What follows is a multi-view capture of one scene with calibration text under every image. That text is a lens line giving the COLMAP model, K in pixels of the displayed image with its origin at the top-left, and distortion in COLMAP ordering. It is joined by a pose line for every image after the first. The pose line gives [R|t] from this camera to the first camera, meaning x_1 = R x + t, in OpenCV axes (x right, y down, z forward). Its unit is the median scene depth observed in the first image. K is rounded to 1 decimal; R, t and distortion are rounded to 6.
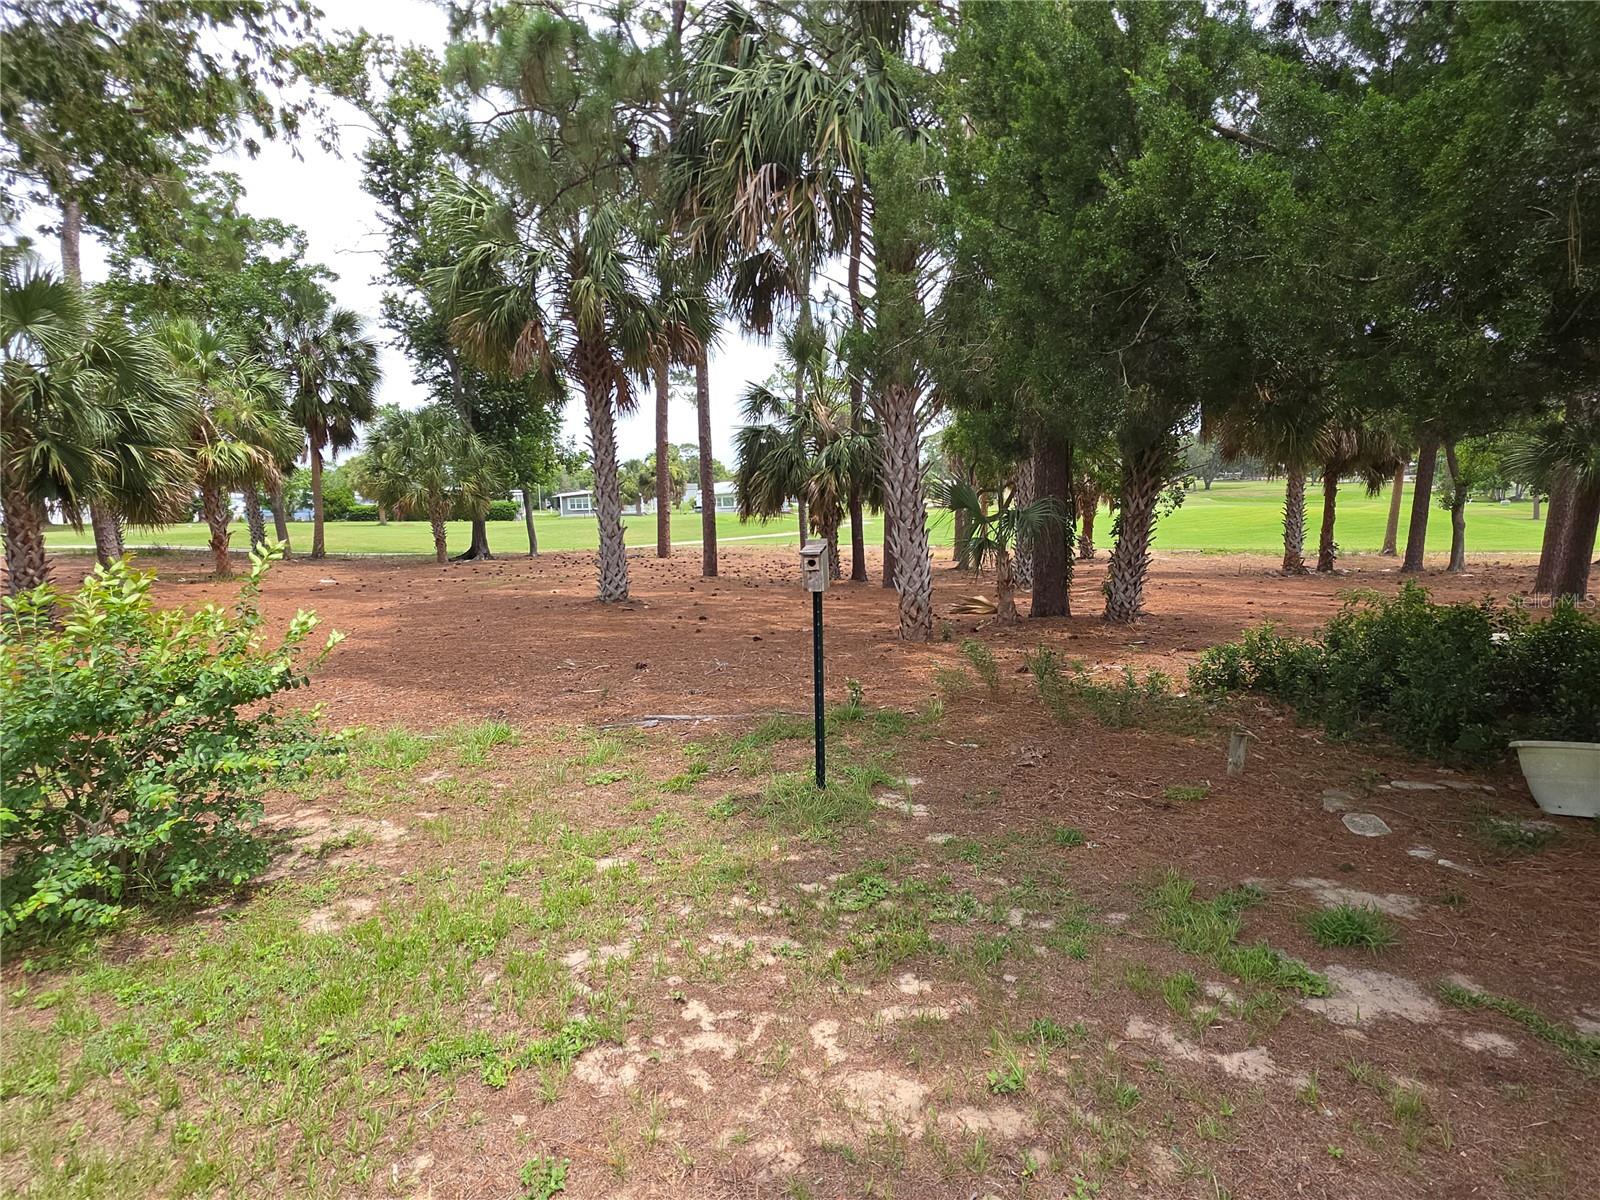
lens RADIAL K [[806.9, 0, 826.3], [0, 806.9, 603.8], [0, 0, 1]] dist [-0.022892, -0.003788]
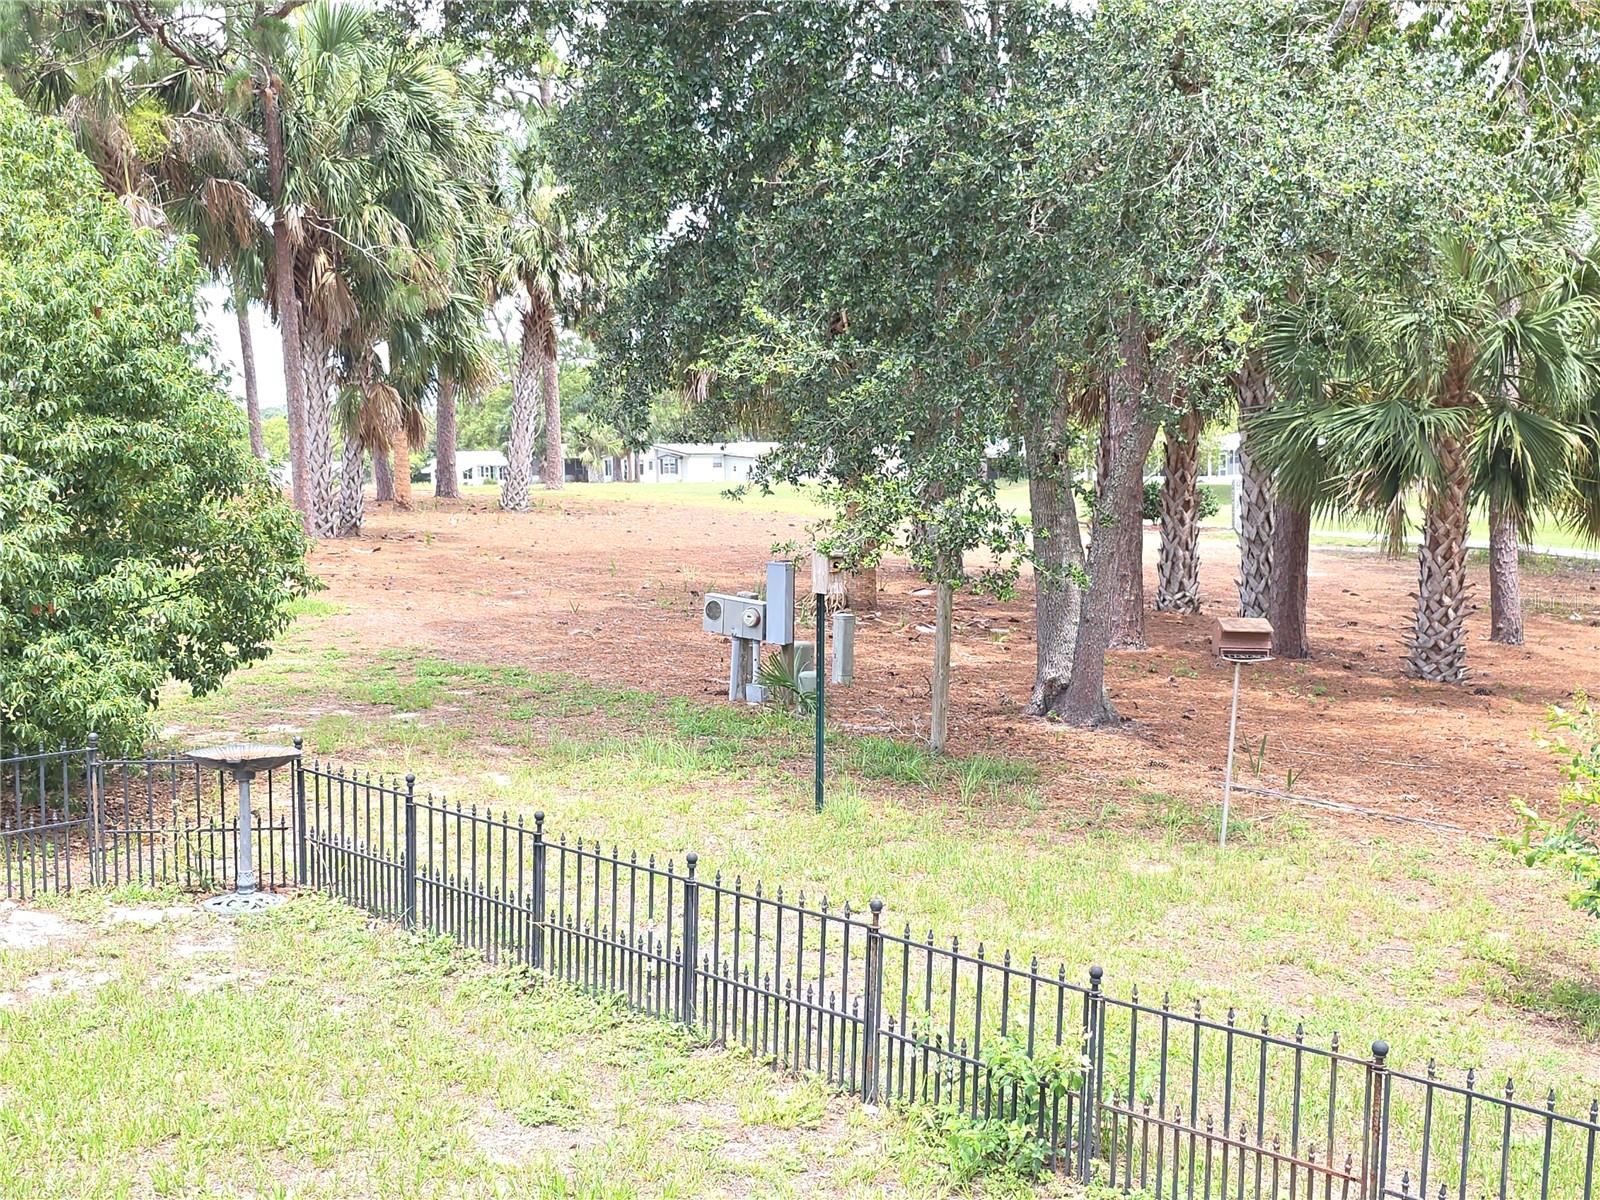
lens RADIAL K [[1884.5, 0, 842.1], [0, 1884.5, 626.4], [0, 0, 1]] dist [0.093013, 0.000000]
pose [[0.542130, 0.091688, -0.835277, 0.087415], [-0.118109, 0.992476, 0.032285, -0.009921], [0.831953, 0.081151, 0.548880, -0.349310]]
